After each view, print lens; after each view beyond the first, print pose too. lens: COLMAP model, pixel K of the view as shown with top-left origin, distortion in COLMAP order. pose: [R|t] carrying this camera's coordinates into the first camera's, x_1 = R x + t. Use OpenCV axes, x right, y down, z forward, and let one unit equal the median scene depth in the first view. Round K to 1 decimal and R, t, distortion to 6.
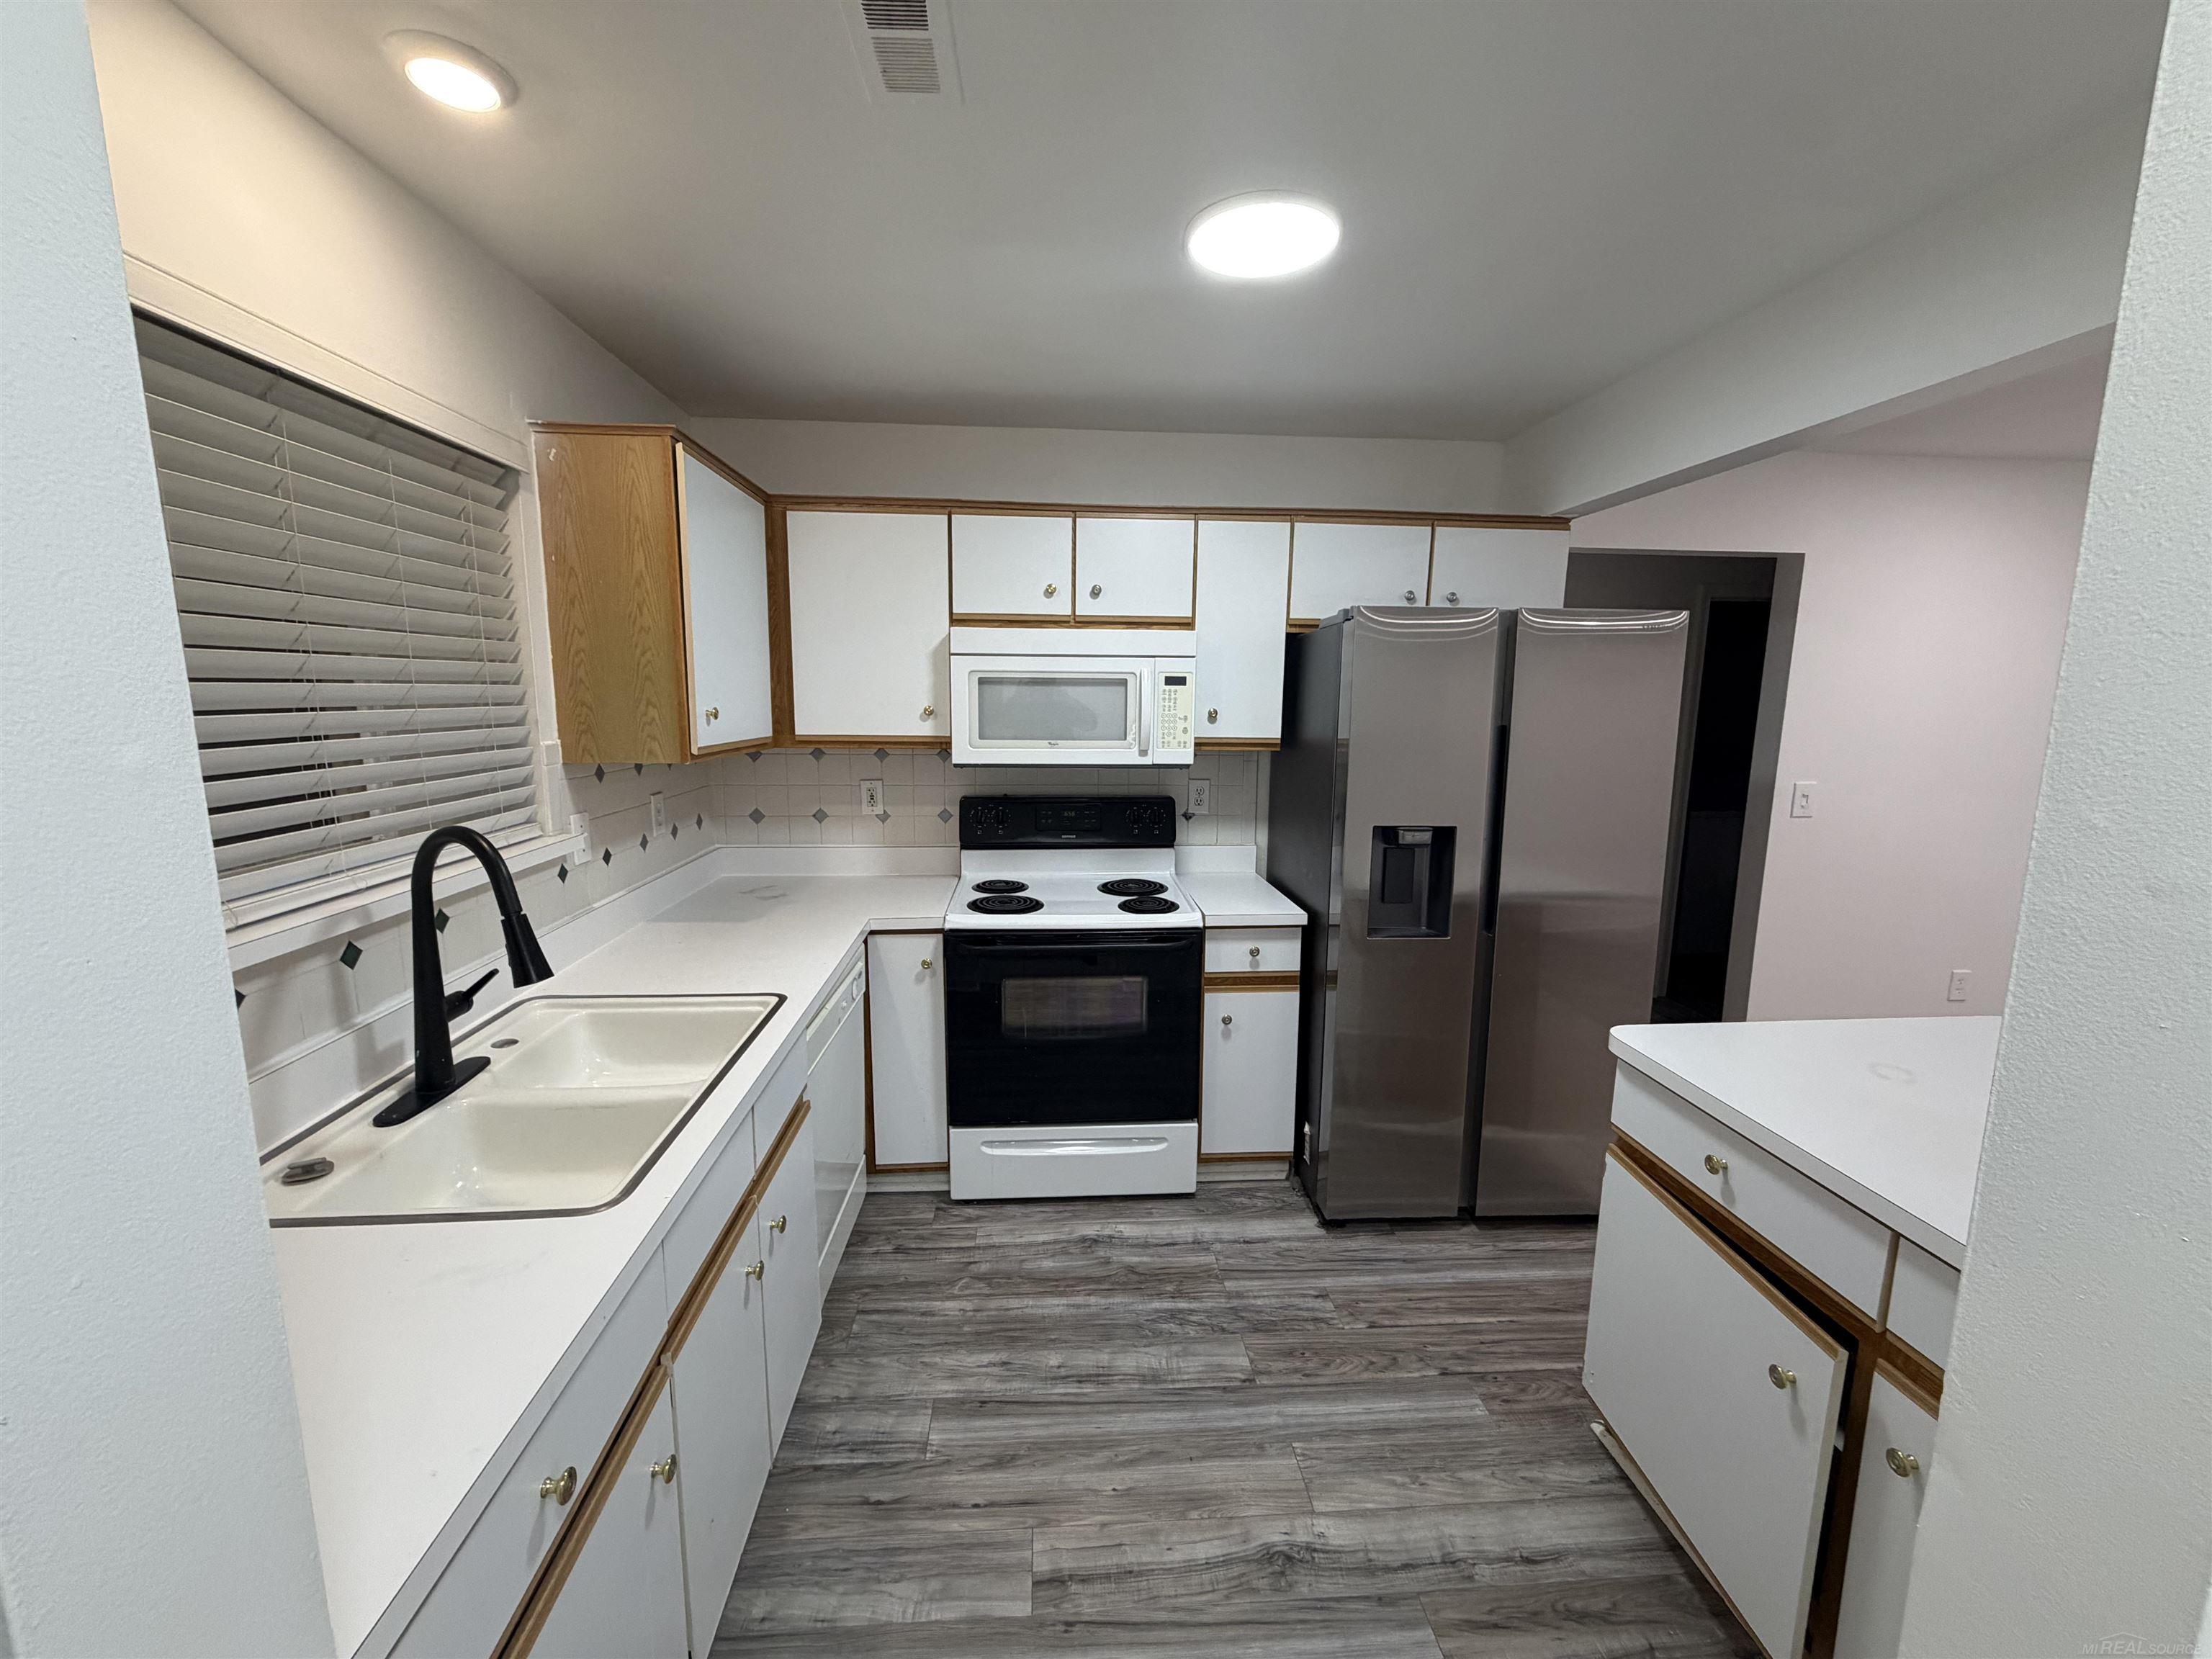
lens RADIAL K [[876.8, 0, 1090.6], [0, 876.8, 838.9], [0, 0, 1]] dist [-0.000265, -0.000246]
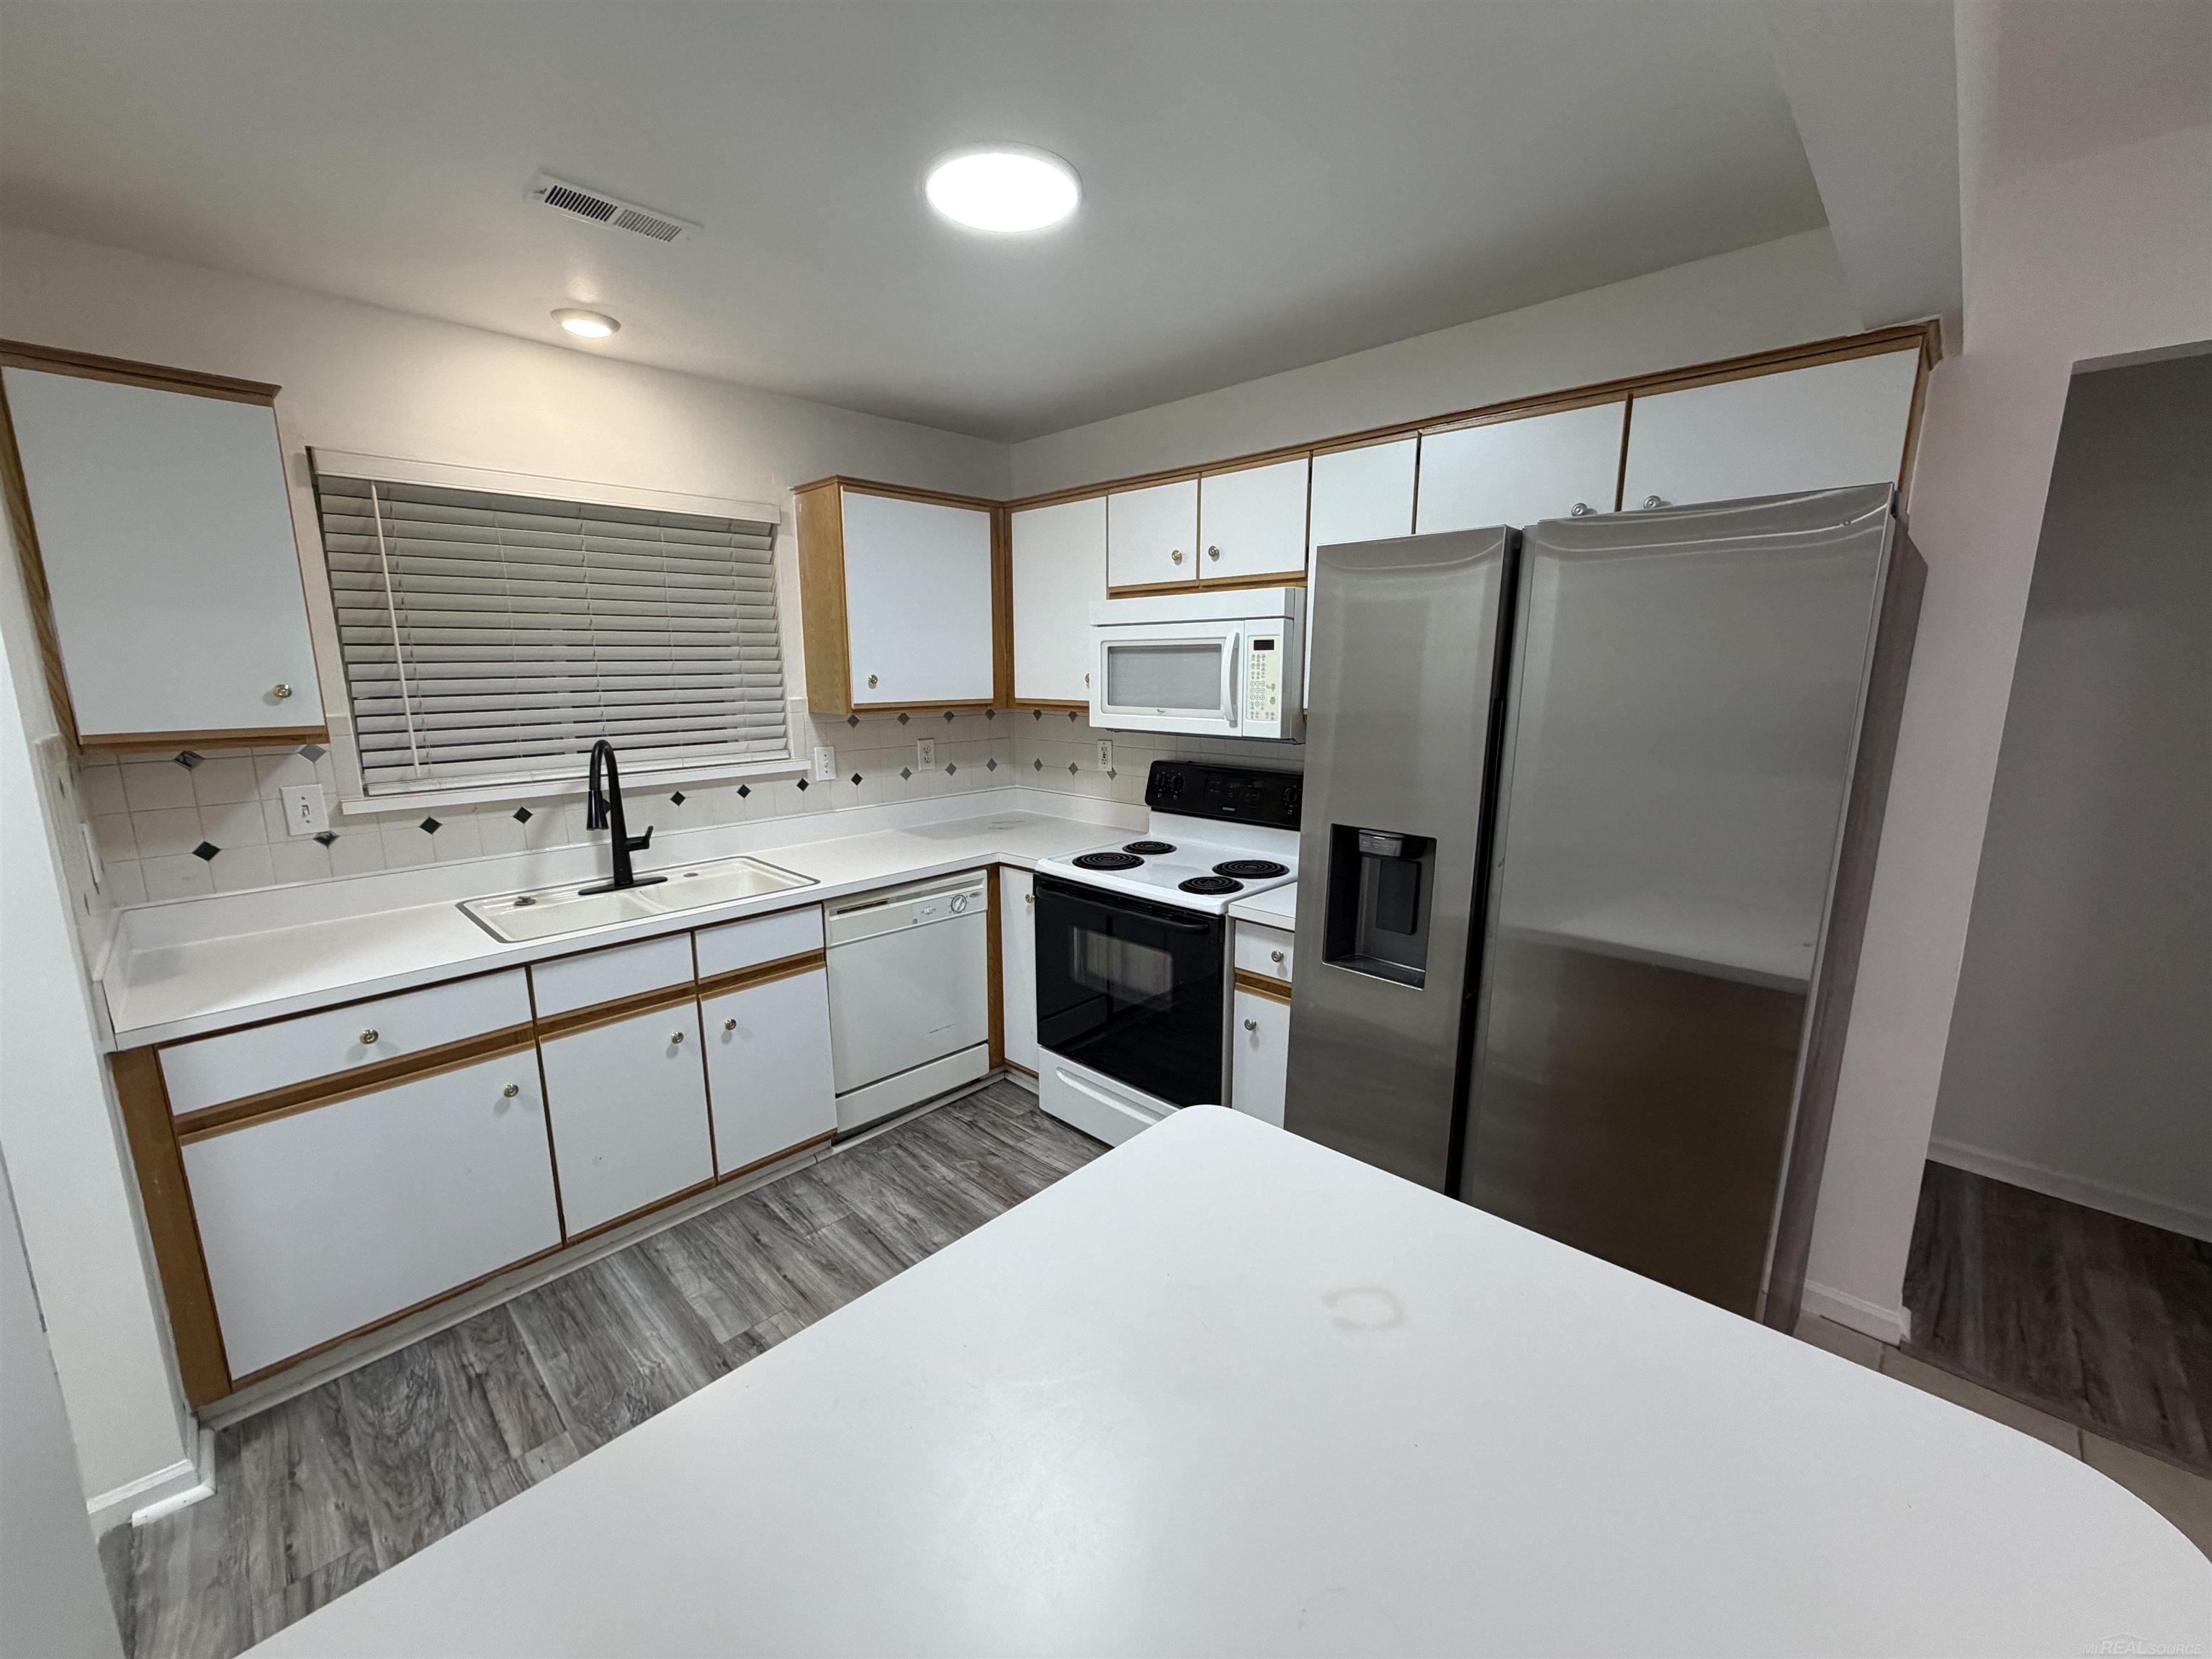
lens RADIAL K [[876.8, 0, 1096.7], [0, 876.8, 837.8], [0, 0, 1]] dist [-0.000265, -0.000246]
pose [[0.666753, 0.133775, -0.733174, 0.713009], [-0.109738, 0.990658, 0.080960, -0.040115], [0.737155, 0.026477, 0.675205, 0.286483]]
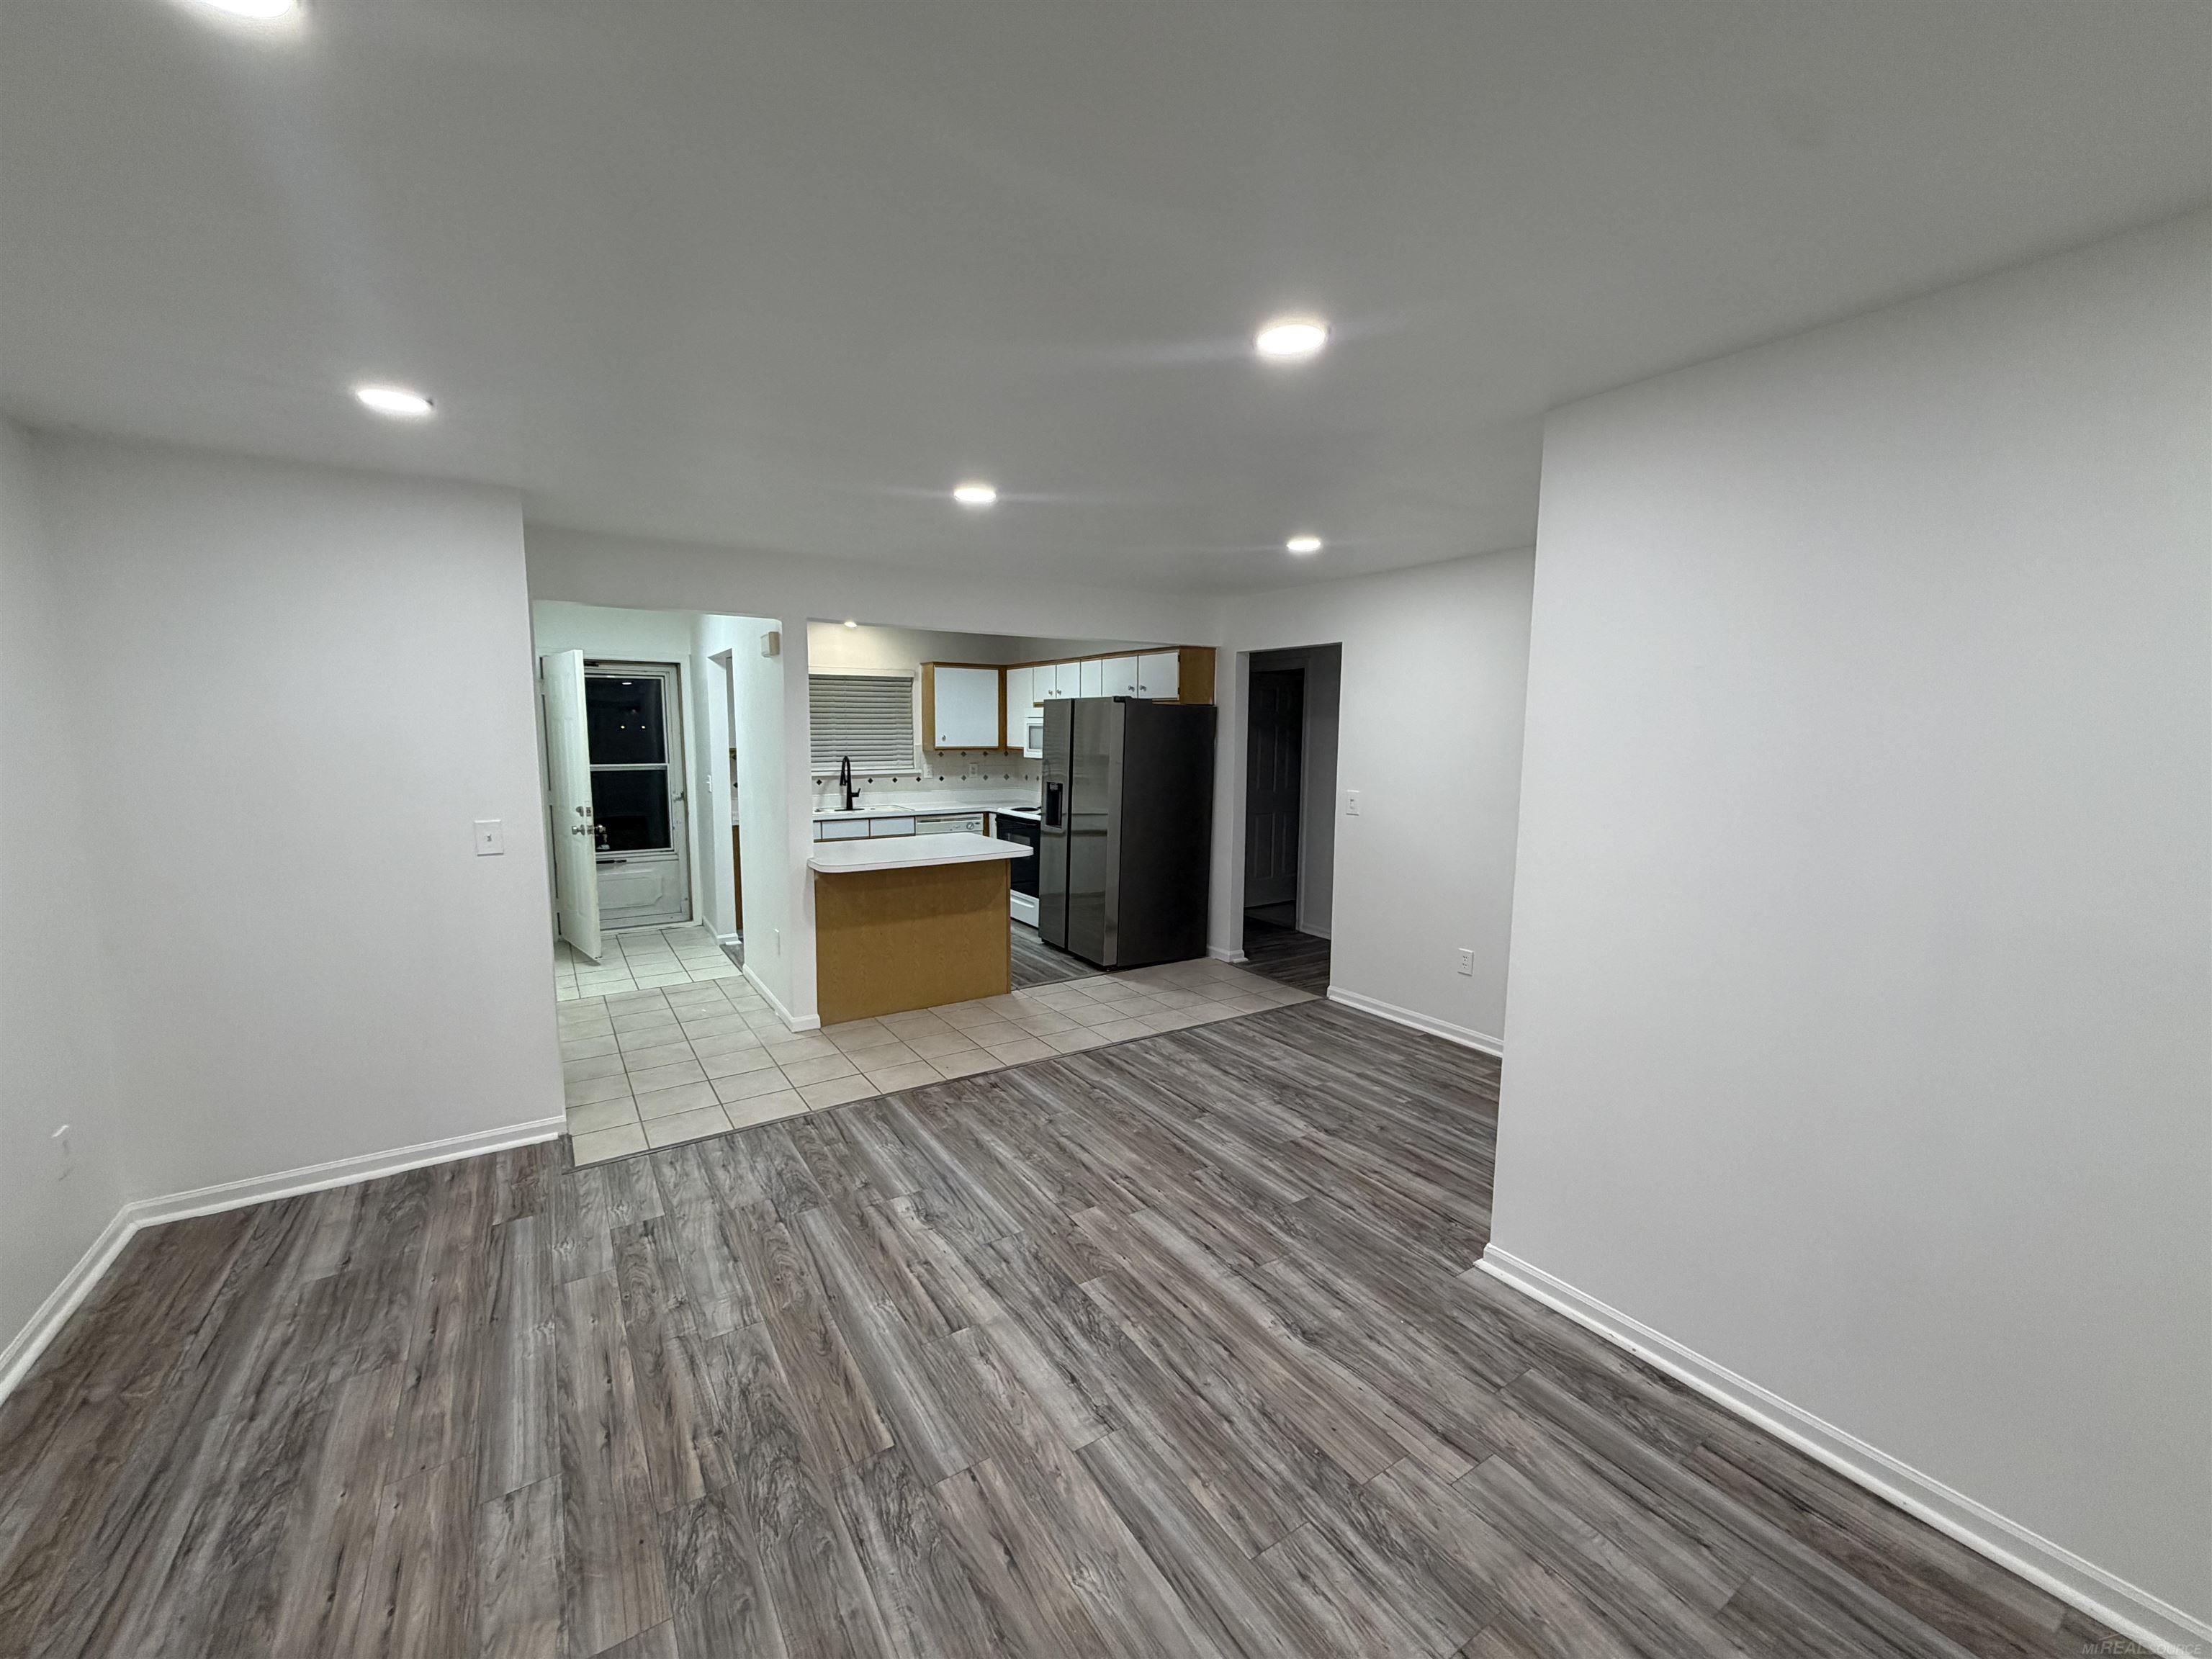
lens RADIAL K [[876.8, 0, 1098.0], [0, 876.8, 834.2], [0, 0, 1]] dist [-0.000265, -0.000246]
pose [[0.485461, 0.100938, -0.868412, 2.502301], [-0.142240, 0.989197, 0.035462, 0.023770], [0.862610, 0.106308, 0.494574, -0.137743]]
